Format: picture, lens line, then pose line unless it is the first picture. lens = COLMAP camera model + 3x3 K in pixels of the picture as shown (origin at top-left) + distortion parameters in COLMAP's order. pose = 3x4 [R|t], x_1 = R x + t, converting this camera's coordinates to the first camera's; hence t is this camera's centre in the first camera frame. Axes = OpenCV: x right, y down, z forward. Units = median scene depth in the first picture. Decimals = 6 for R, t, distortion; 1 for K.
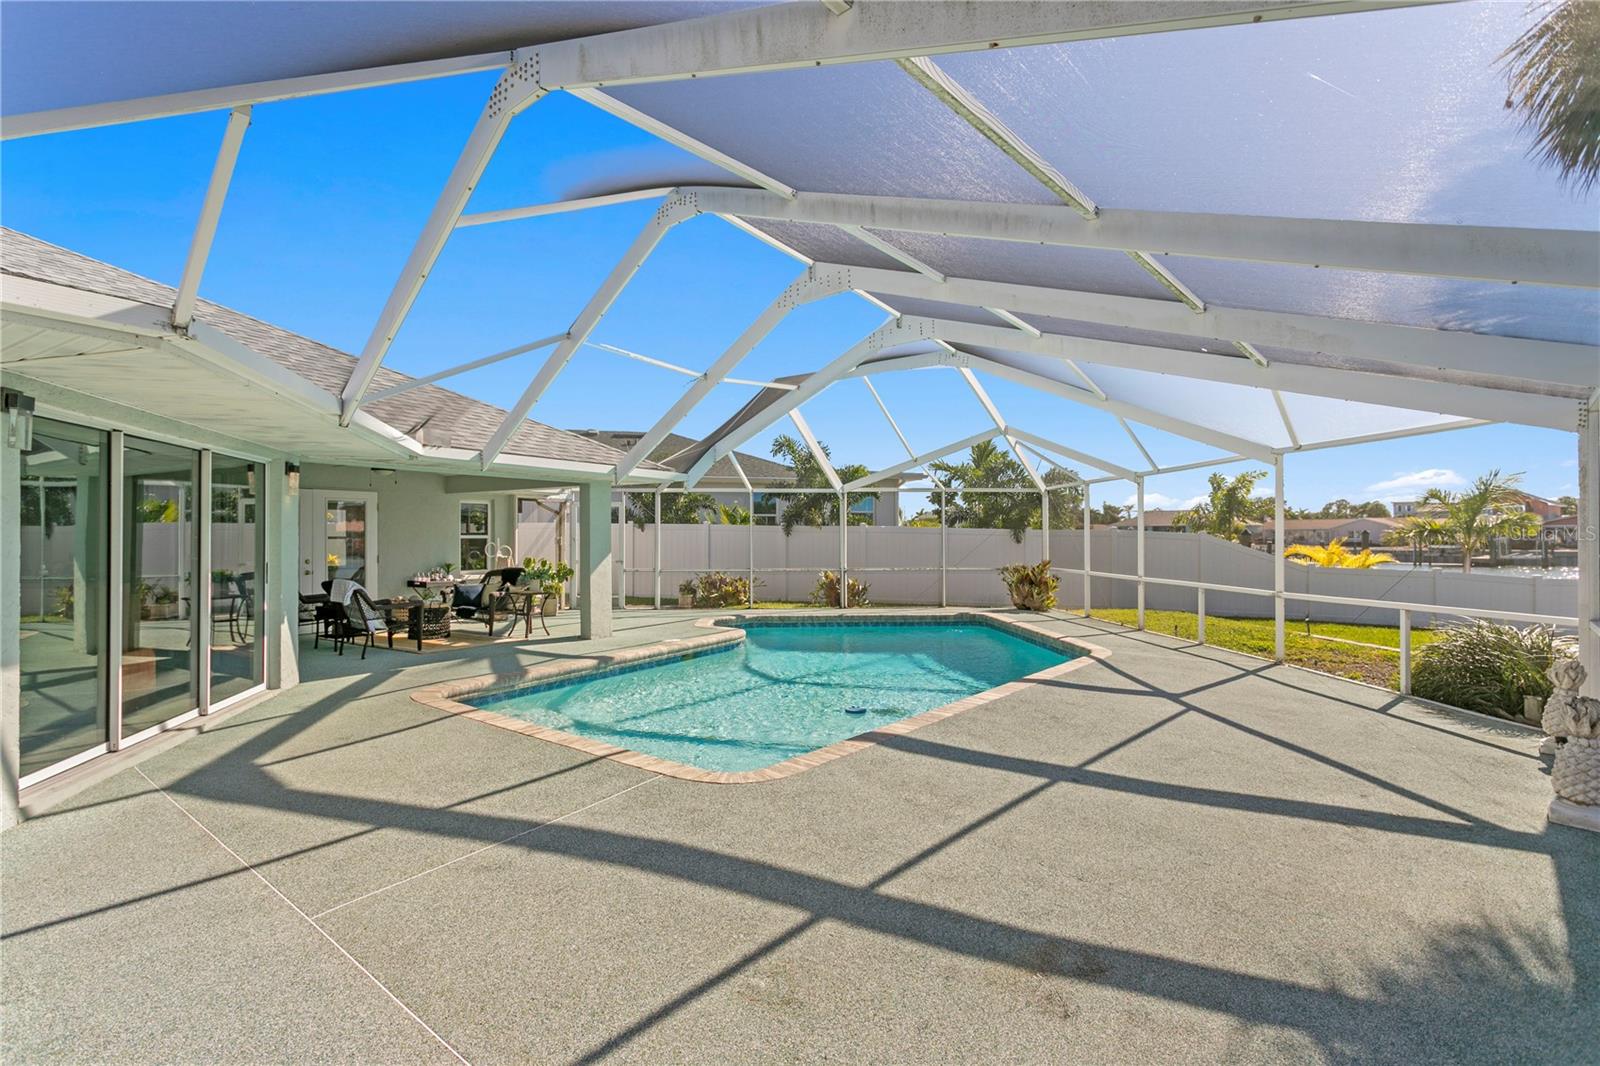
lens RADIAL K [[761.2, 0, 782.3], [0, 761.2, 529.9], [0, 0, 1]] dist [0.001302, 0.001207]
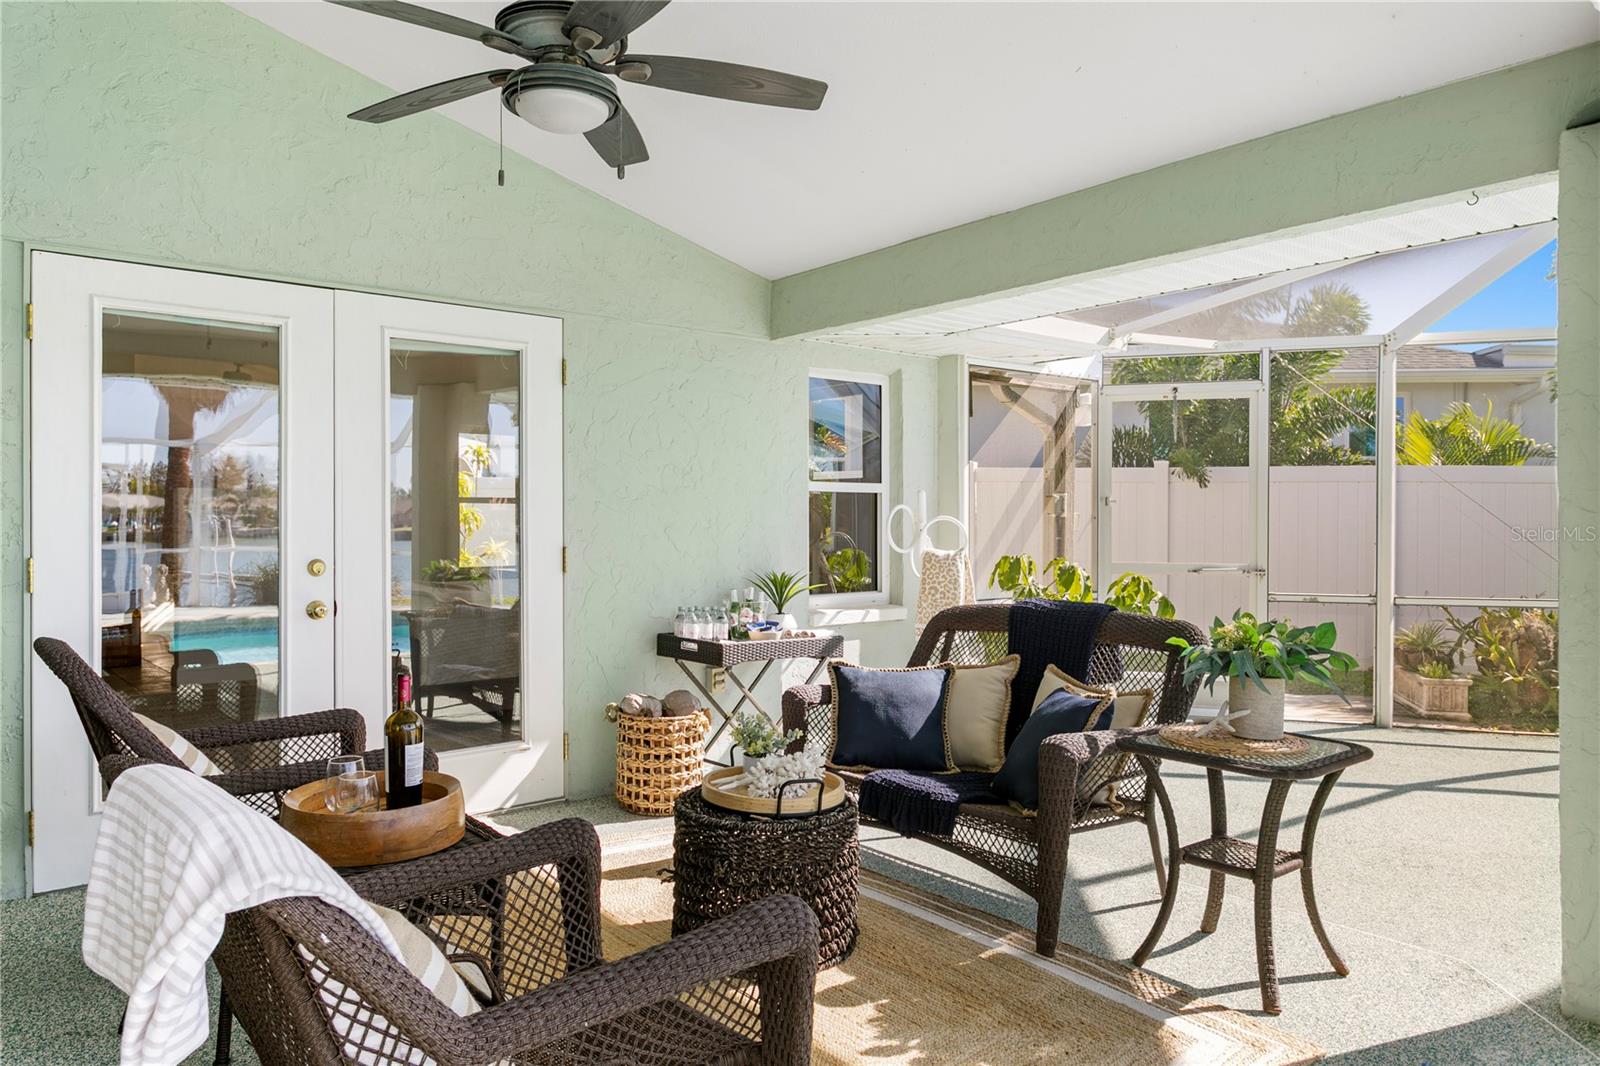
lens RADIAL K [[1095.3, 0, 800.0], [0, 1095.3, 533.0], [0, 0, 1]] dist [-0.000823, -0.000198]
pose [[0.948271, 0.001204, -0.317460, -0.303860], [0.005549, 0.999777, 0.020368, 0.020253], [0.317414, -0.021076, 0.948053, 0.613420]]
